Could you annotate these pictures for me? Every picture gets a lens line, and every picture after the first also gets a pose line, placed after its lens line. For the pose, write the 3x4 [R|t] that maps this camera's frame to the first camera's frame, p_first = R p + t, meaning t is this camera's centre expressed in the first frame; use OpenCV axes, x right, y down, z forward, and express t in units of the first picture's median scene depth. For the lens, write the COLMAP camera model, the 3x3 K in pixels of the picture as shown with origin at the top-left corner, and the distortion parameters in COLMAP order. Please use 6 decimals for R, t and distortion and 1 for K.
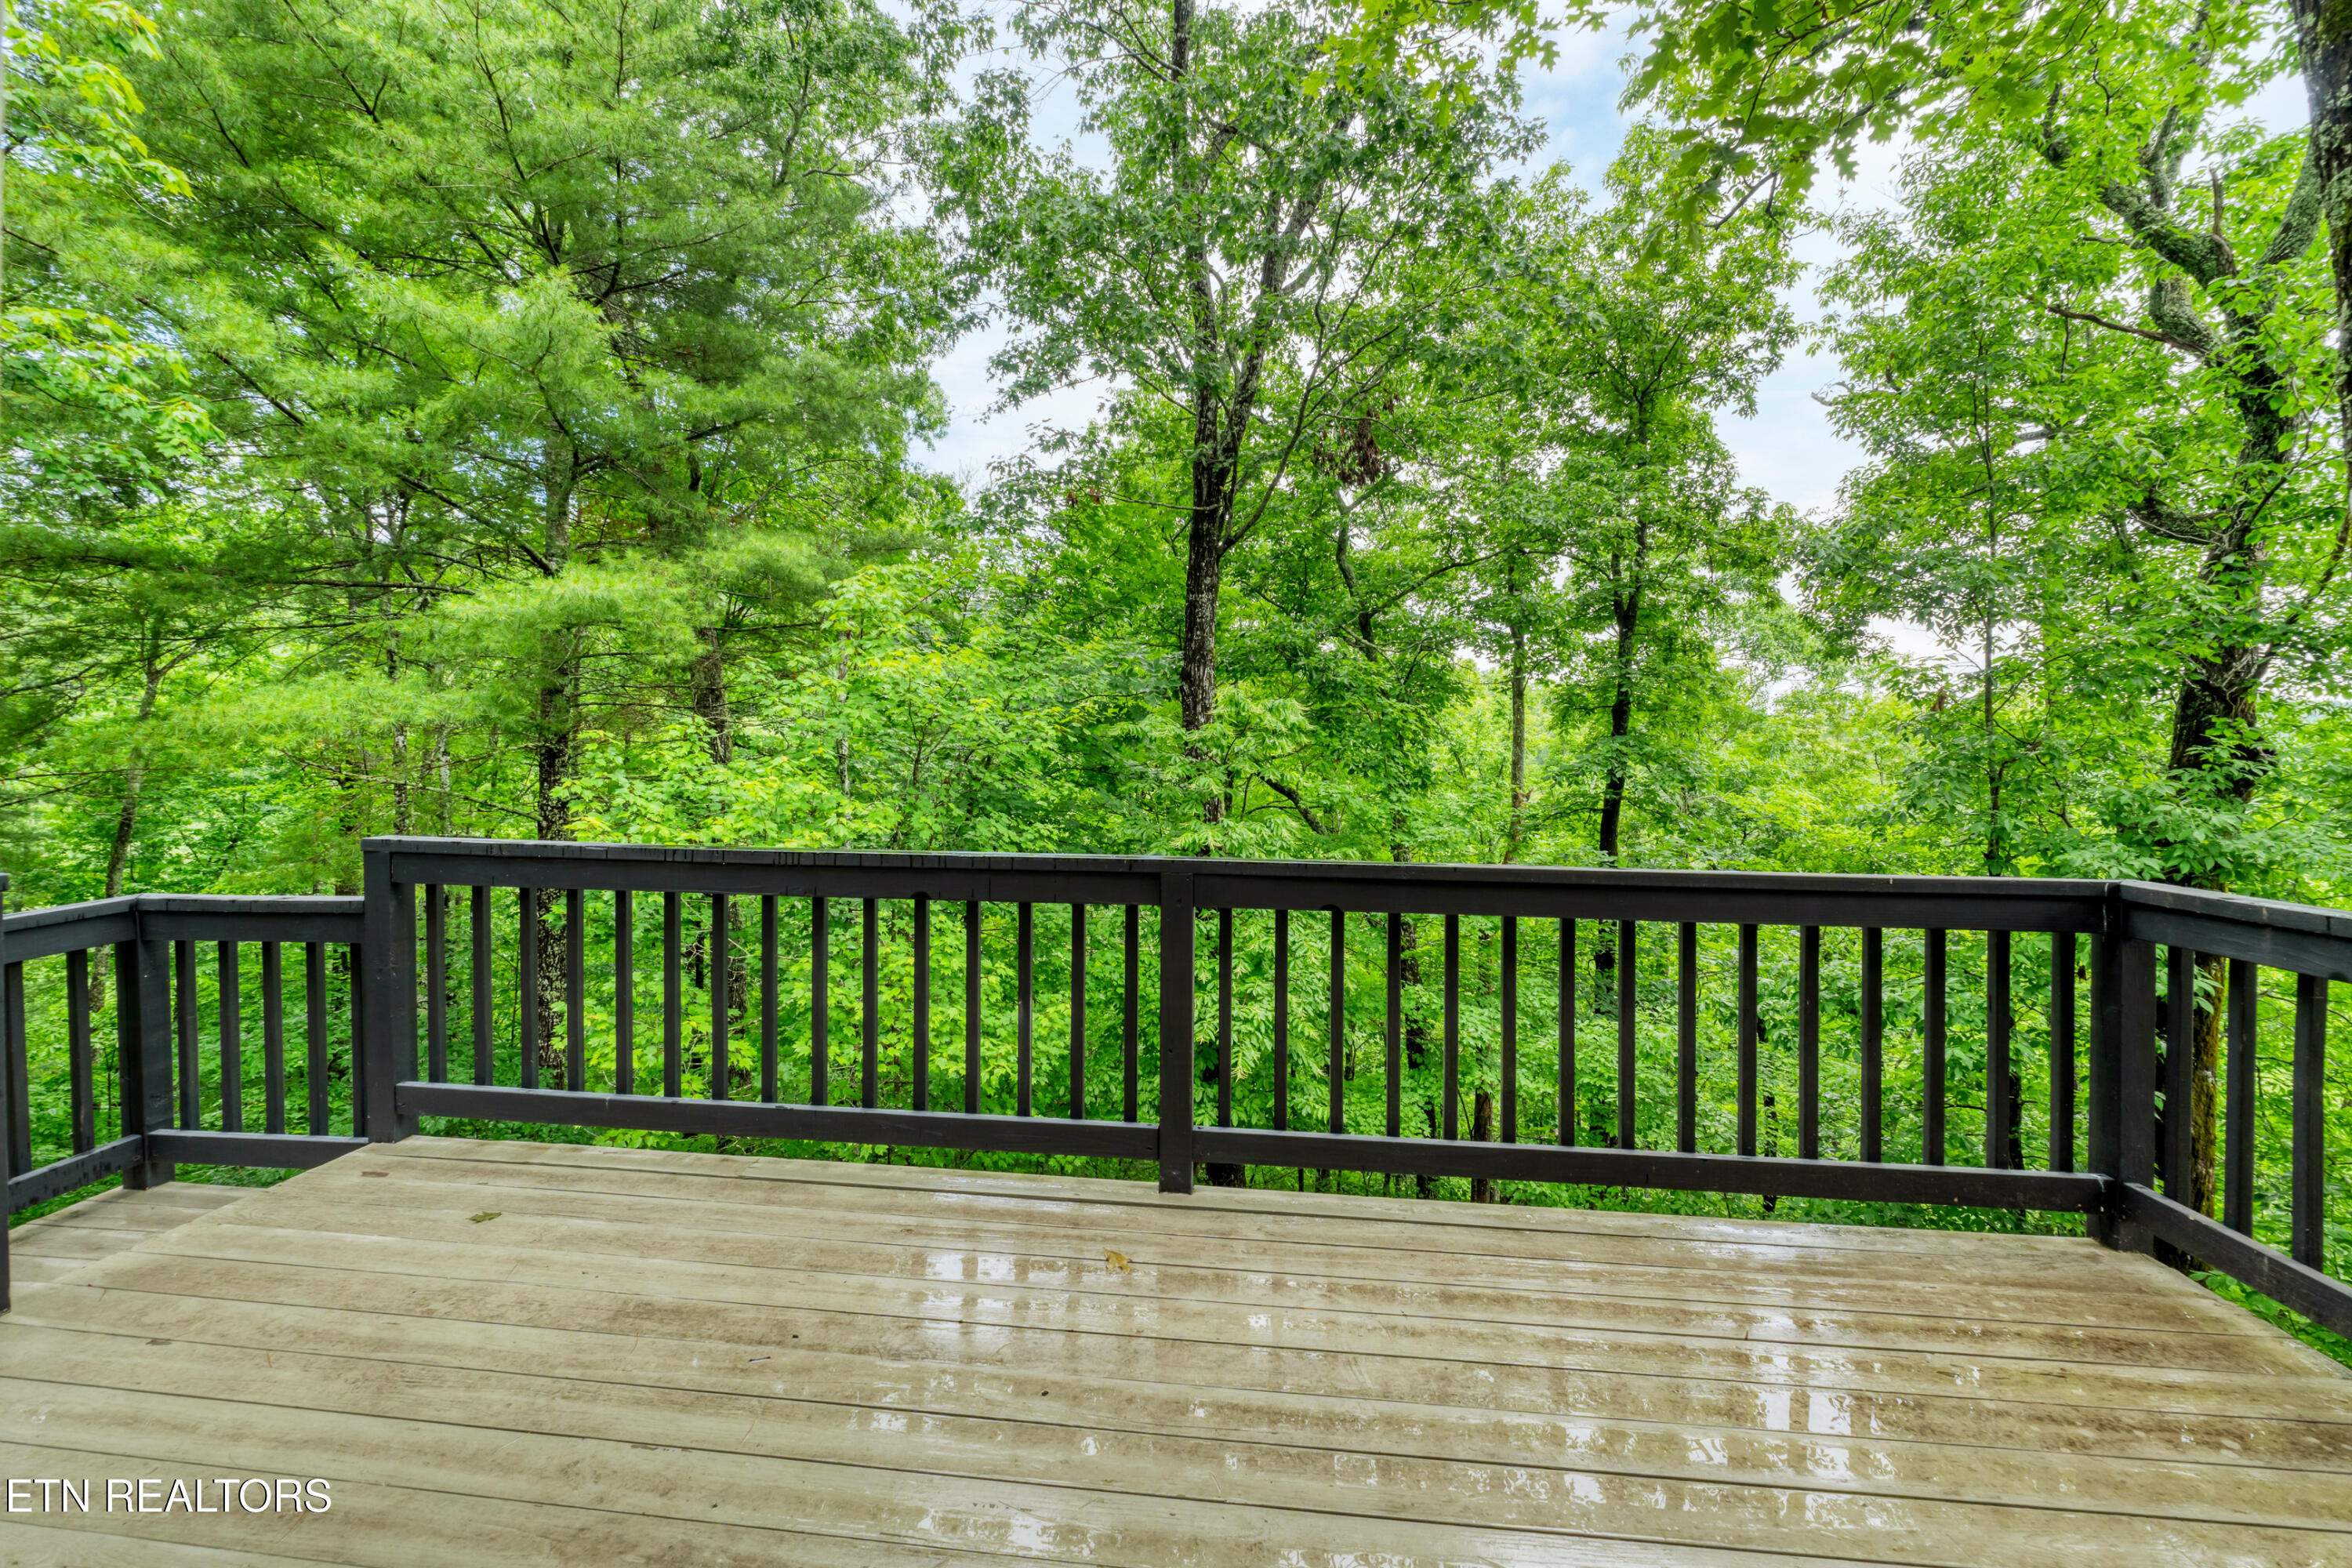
lens RADIAL K [[1000.2, 0, 1180.5], [0, 1000.2, 782.2], [0, 0, 1]] dist [-0.004051, -0.000777]
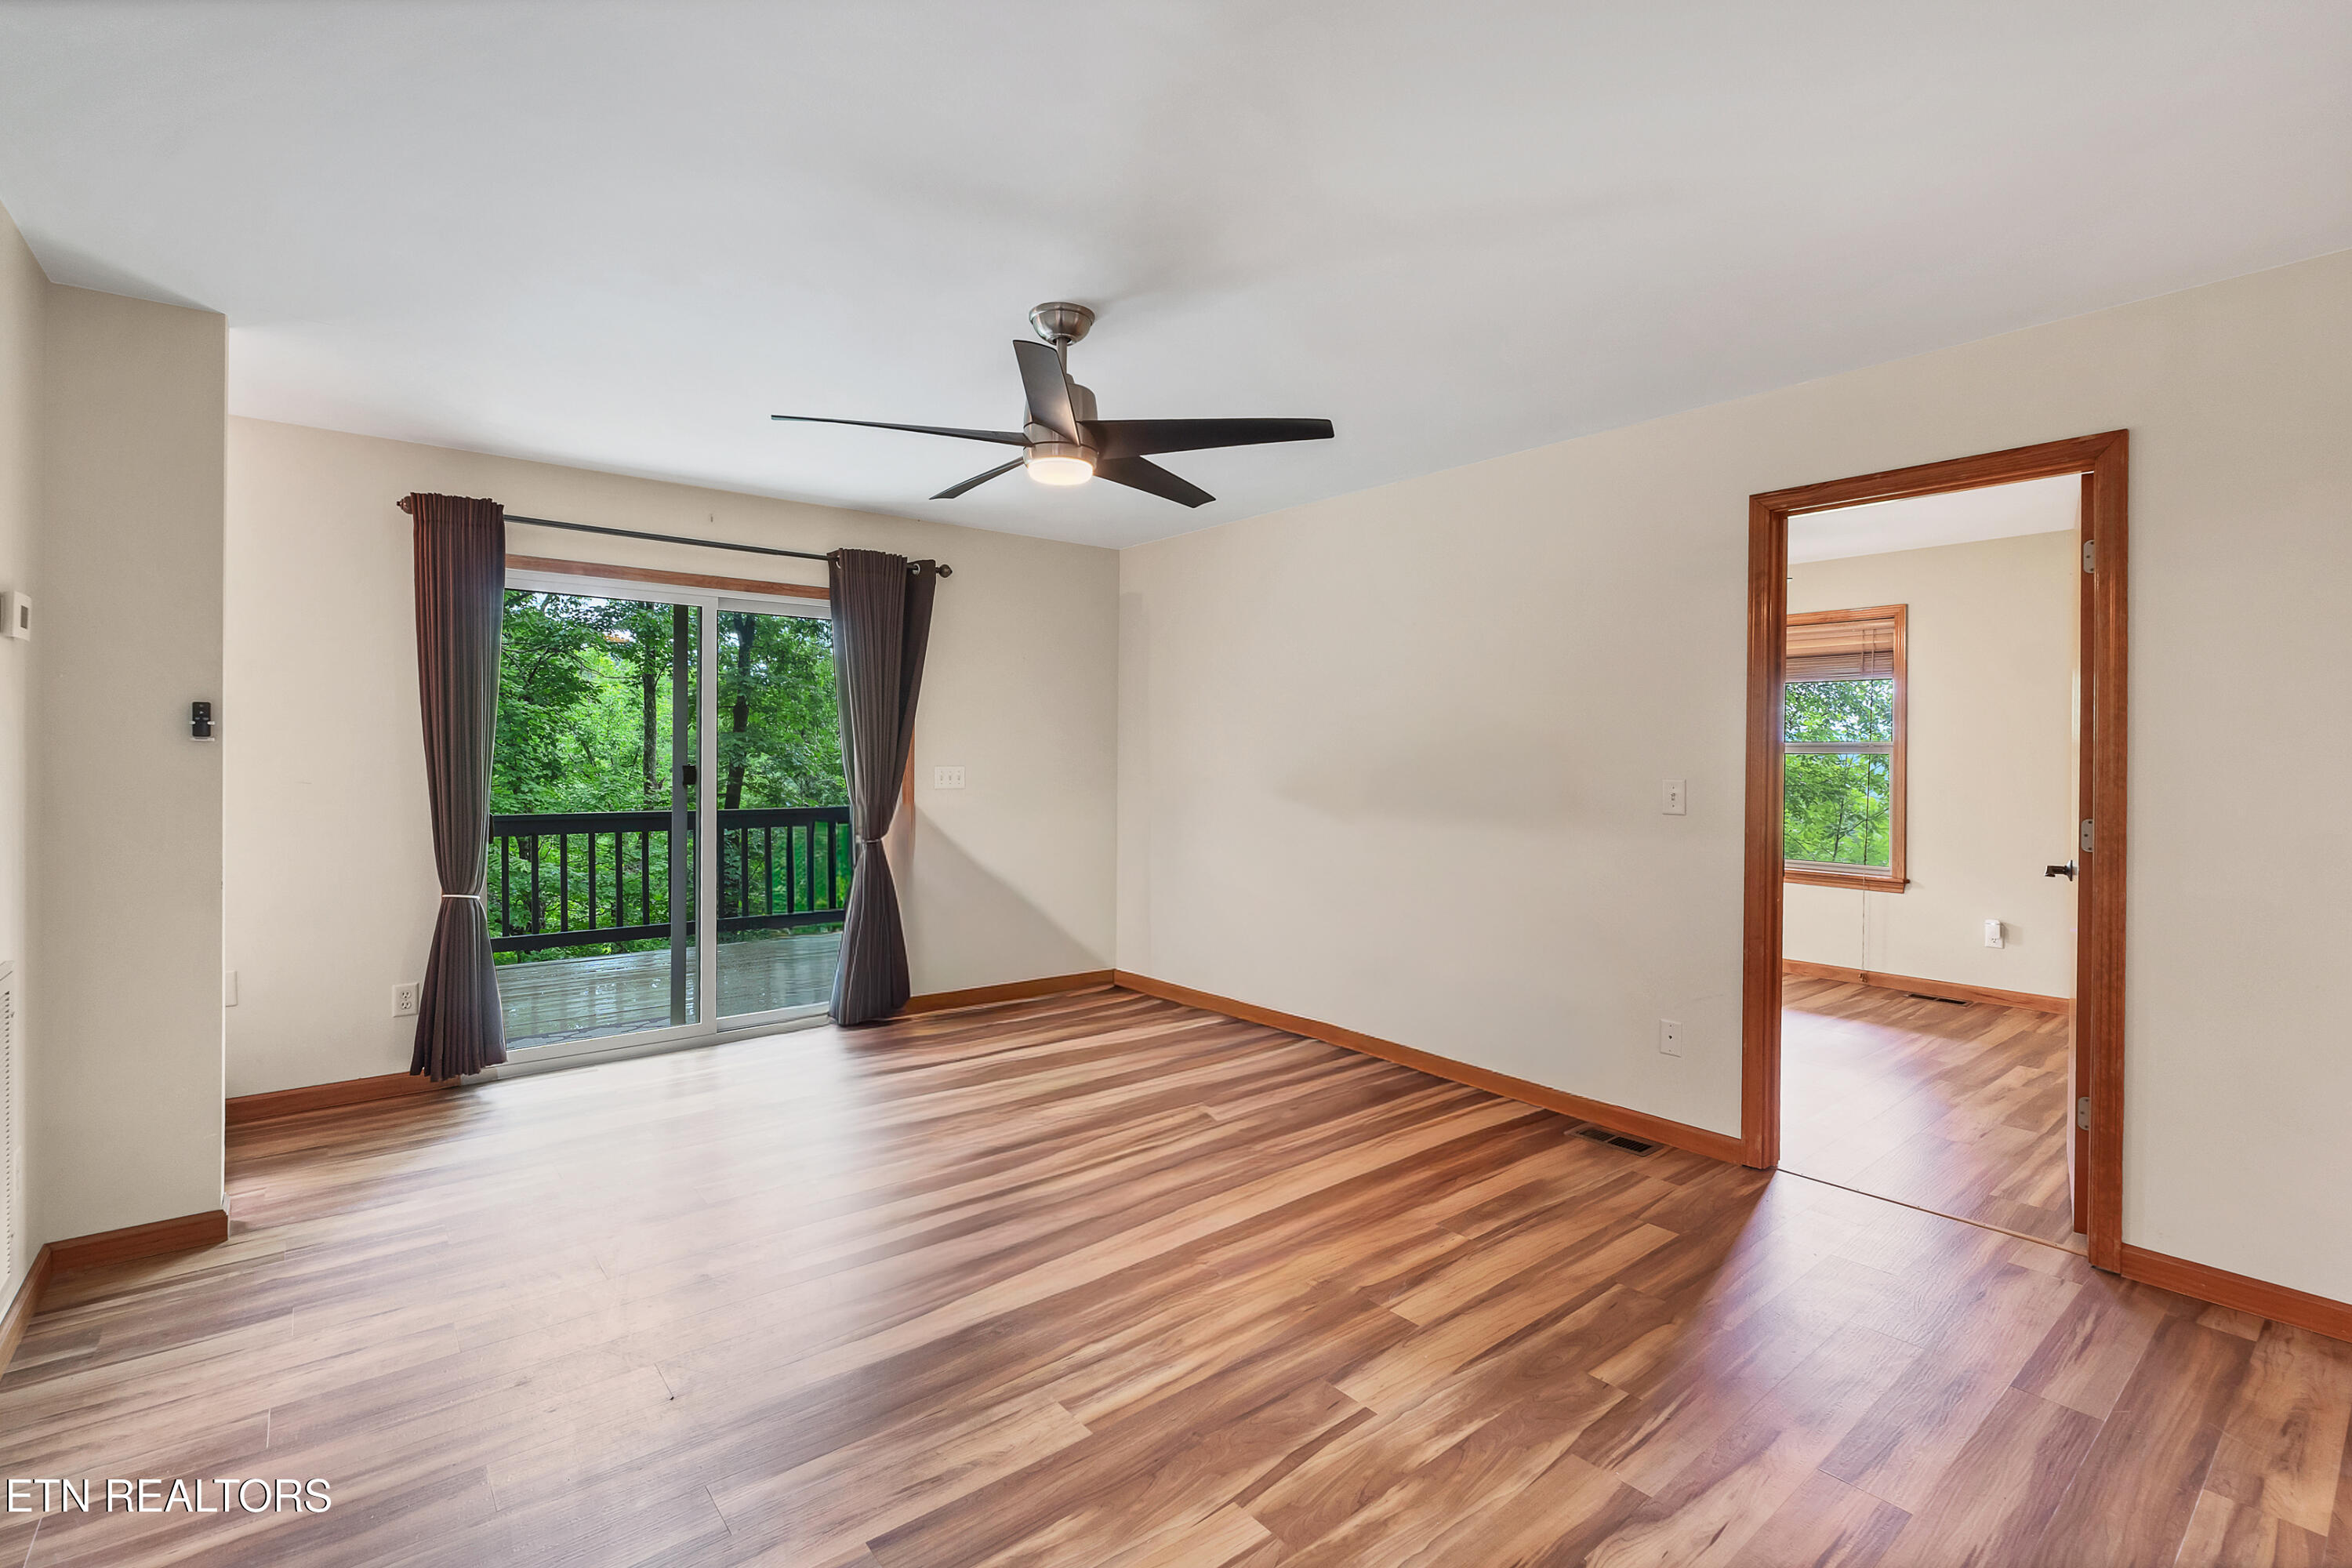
lens RADIAL K [[1000.2, 0, 1175.8], [0, 1000.2, 773.3], [0, 0, 1]] dist [-0.004051, -0.000777]
pose [[0.694005, -0.016802, 0.719774, -0.060225], [0.013928, 0.999854, 0.009911, -0.001798], [-0.719836, 0.003146, 0.694137, -0.210584]]
